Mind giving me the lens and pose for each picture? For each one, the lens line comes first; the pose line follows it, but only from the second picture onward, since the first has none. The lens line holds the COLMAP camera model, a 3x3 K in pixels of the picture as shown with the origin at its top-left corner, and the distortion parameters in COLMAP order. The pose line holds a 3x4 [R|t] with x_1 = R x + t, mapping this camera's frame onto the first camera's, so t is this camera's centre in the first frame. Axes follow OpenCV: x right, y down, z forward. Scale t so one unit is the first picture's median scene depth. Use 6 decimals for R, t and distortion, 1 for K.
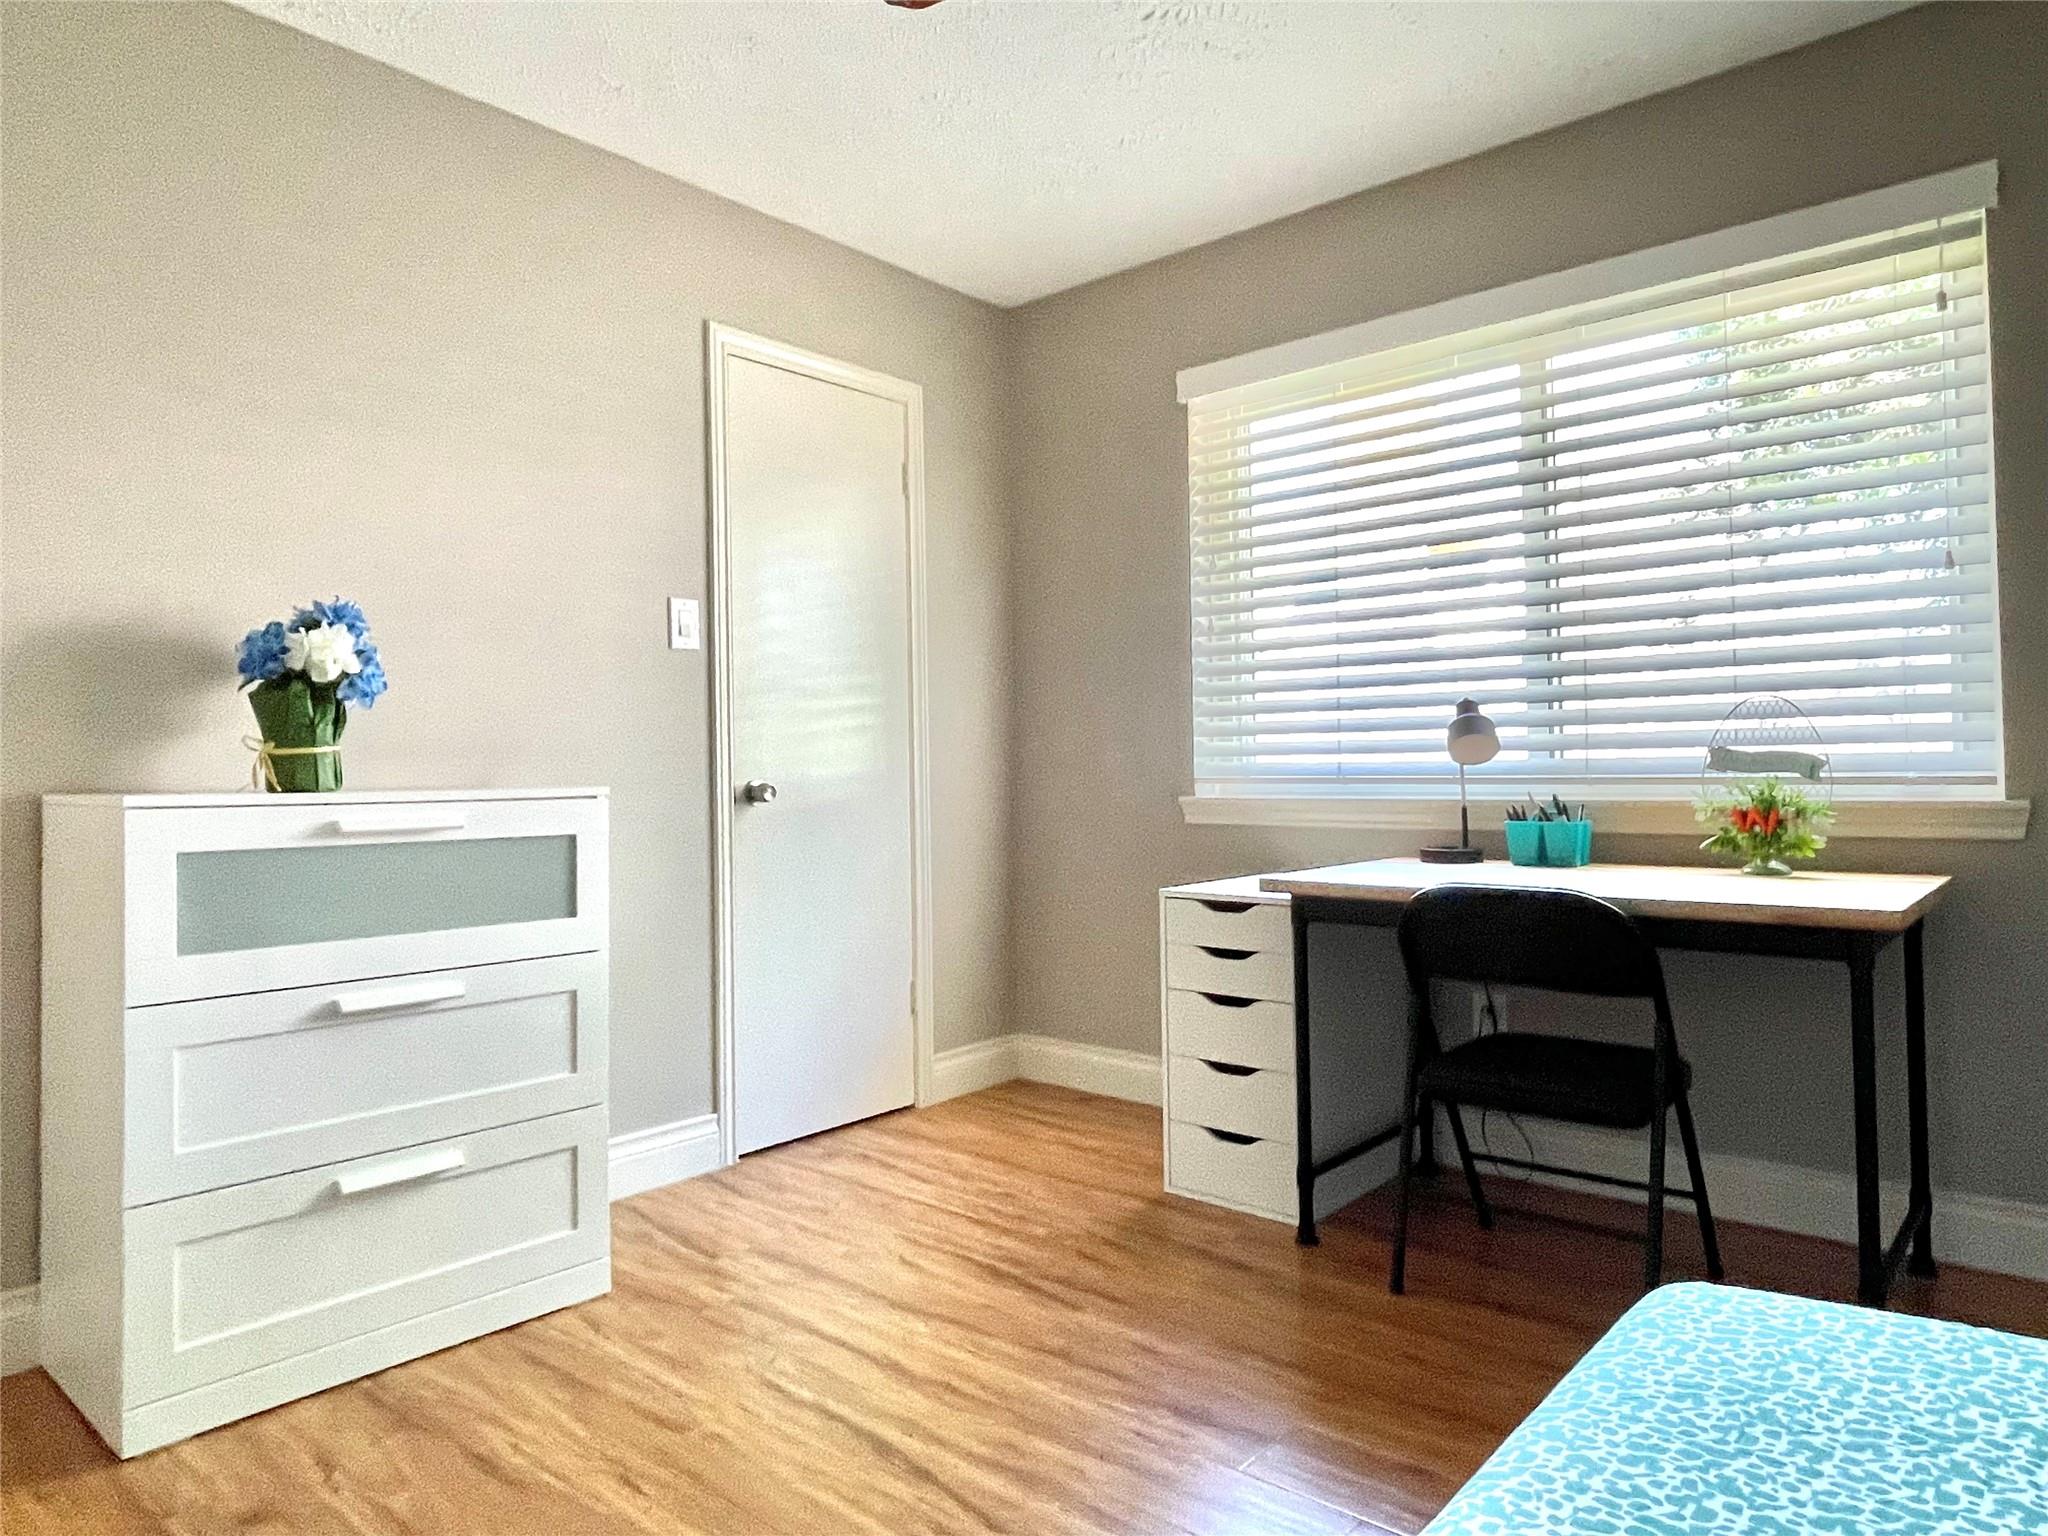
lens RADIAL K [[1258.7, 0, 1026.7], [0, 1258.7, 760.2], [0, 0, 1]] dist [0.008173, -0.008819]
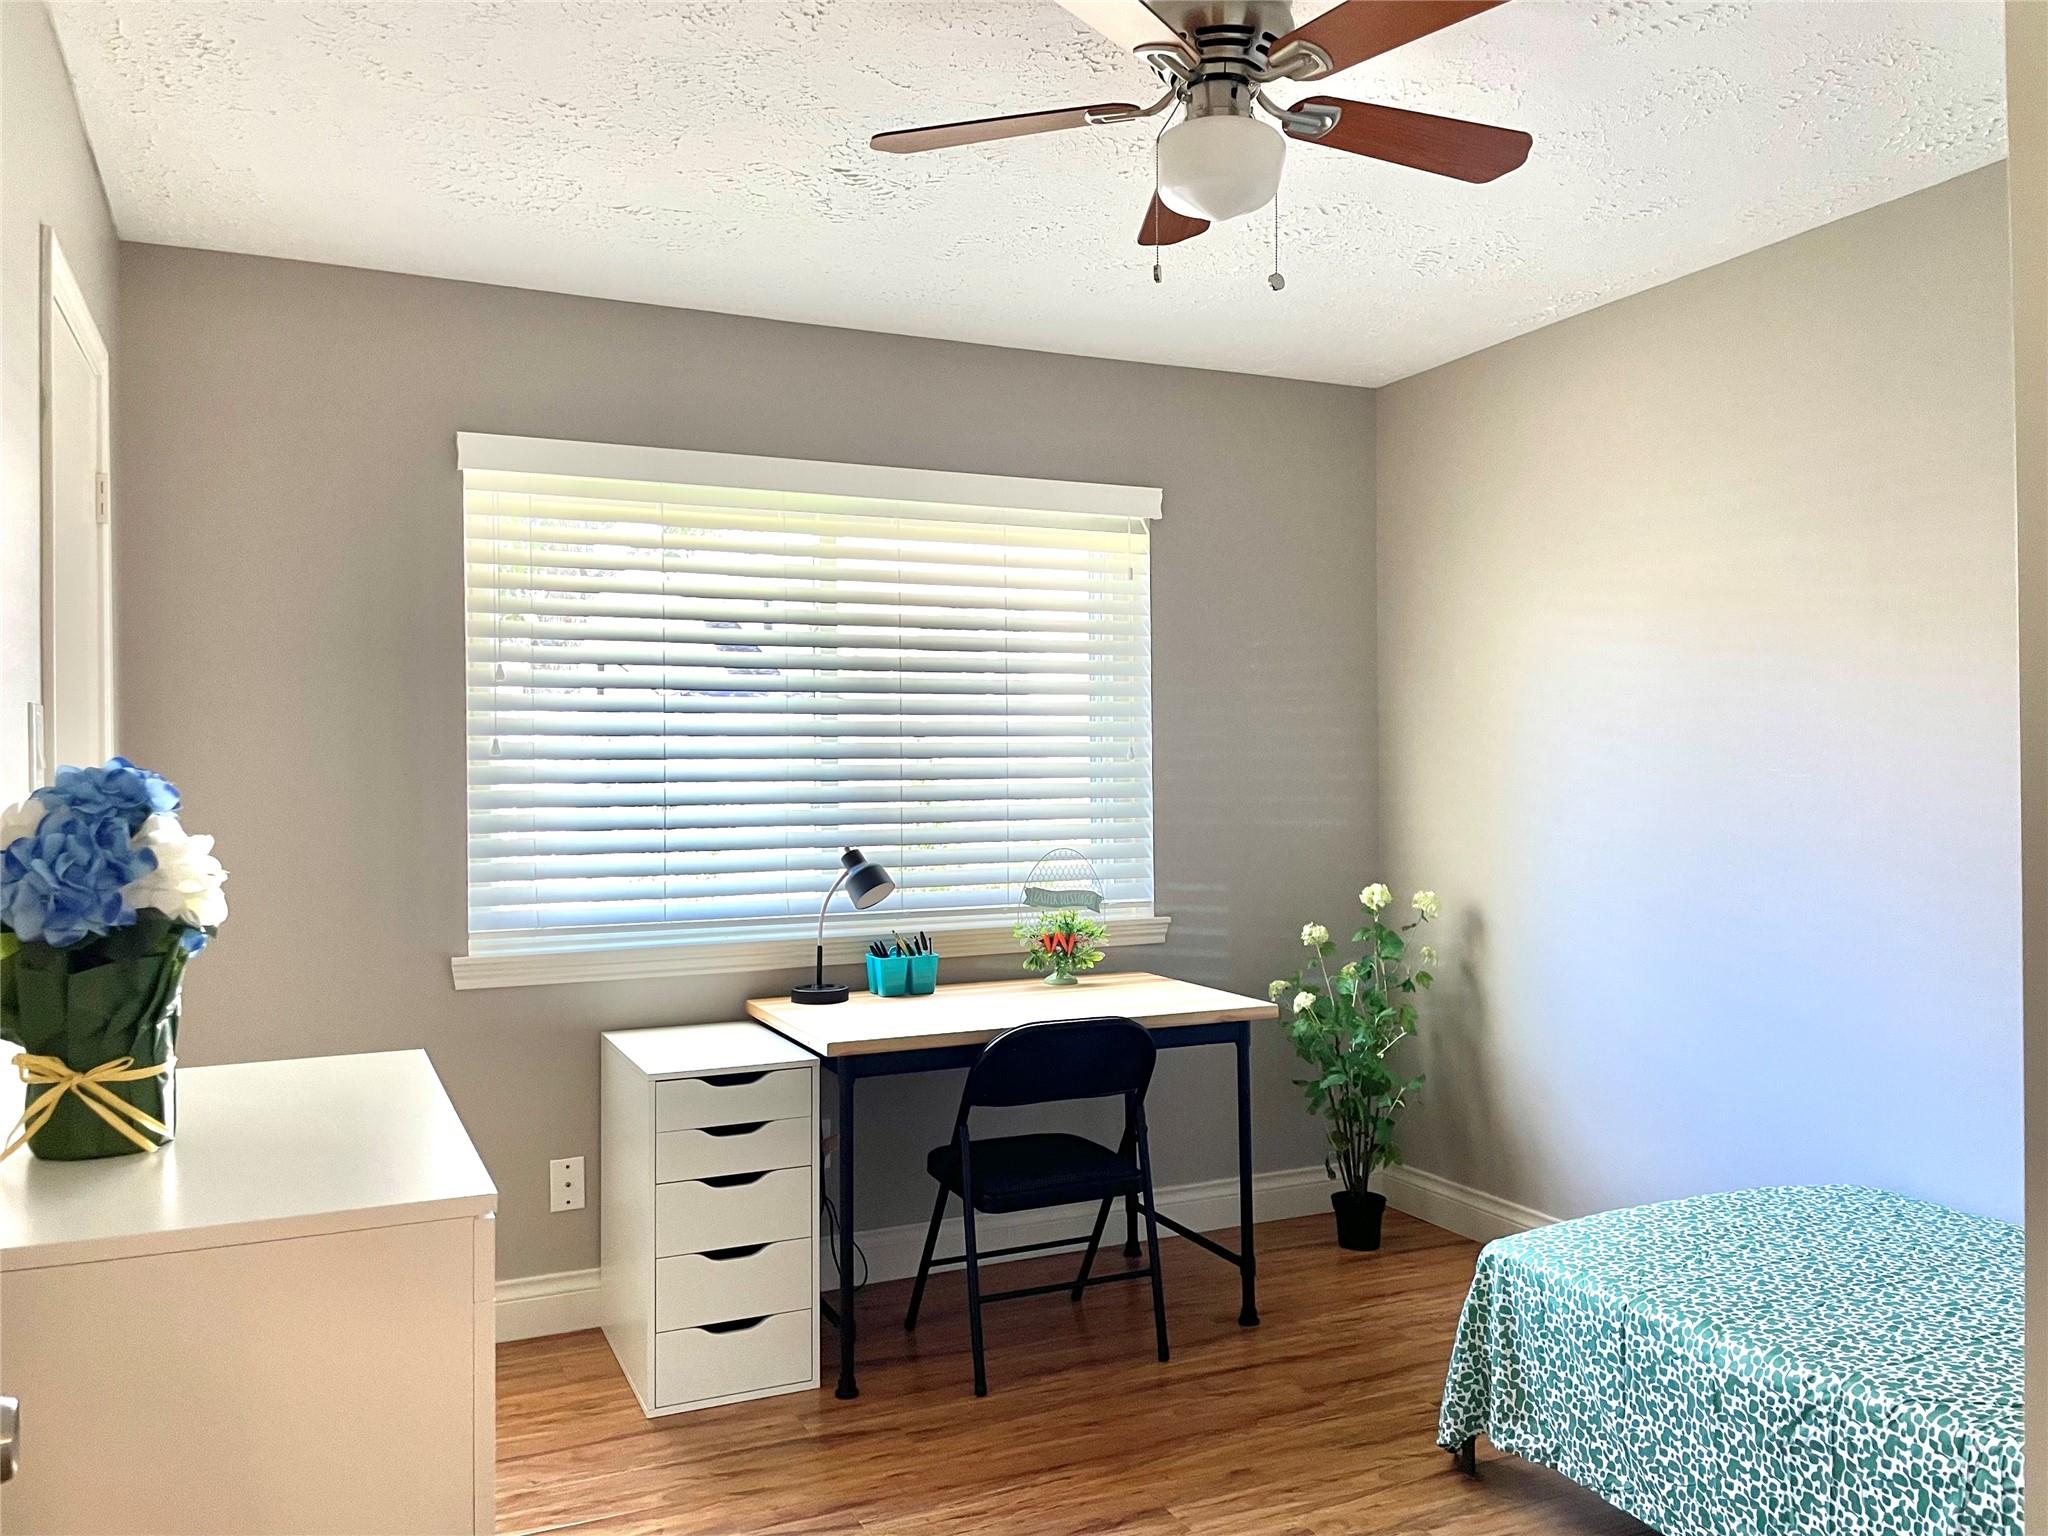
lens RADIAL K [[1557.6, 0, 1032.2], [0, 1557.6, 767.2], [0, 0, 1]] dist [0.082779, -0.113763]
pose [[0.413897, 0.013736, 0.910220, -0.897146], [-0.003098, 0.999902, -0.013681, -0.110717], [-0.910318, 0.002843, 0.413899, 0.342210]]
